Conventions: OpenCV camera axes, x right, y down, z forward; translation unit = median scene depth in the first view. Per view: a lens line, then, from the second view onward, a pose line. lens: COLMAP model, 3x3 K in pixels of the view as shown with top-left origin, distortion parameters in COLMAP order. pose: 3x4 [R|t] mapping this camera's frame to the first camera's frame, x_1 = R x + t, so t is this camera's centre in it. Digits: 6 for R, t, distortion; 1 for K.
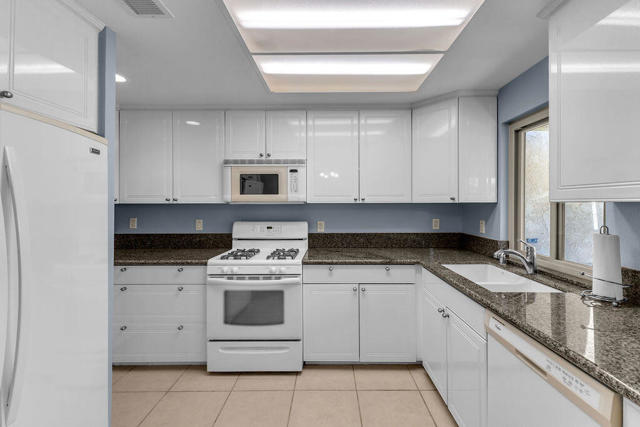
lens RADIAL K [[274.5, 0, 319.7], [0, 274.5, 206.1], [0, 0, 1]] dist [0.001241, 0.000064]
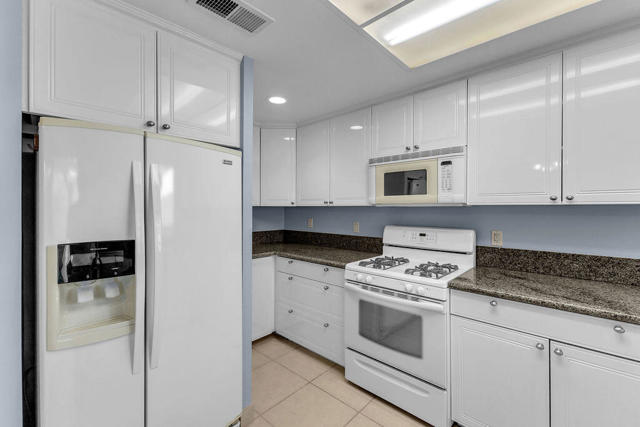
lens RADIAL K [[263.6, 0, 340.9], [0, 263.6, 209.3], [0, 0, 1]] dist [0.000875, 0.000116]
pose [[0.750486, 0.006170, -0.660858, 0.174208], [-0.004123, 0.999981, 0.004655, -0.001131], [0.660874, -0.000769, 0.750497, 0.259292]]
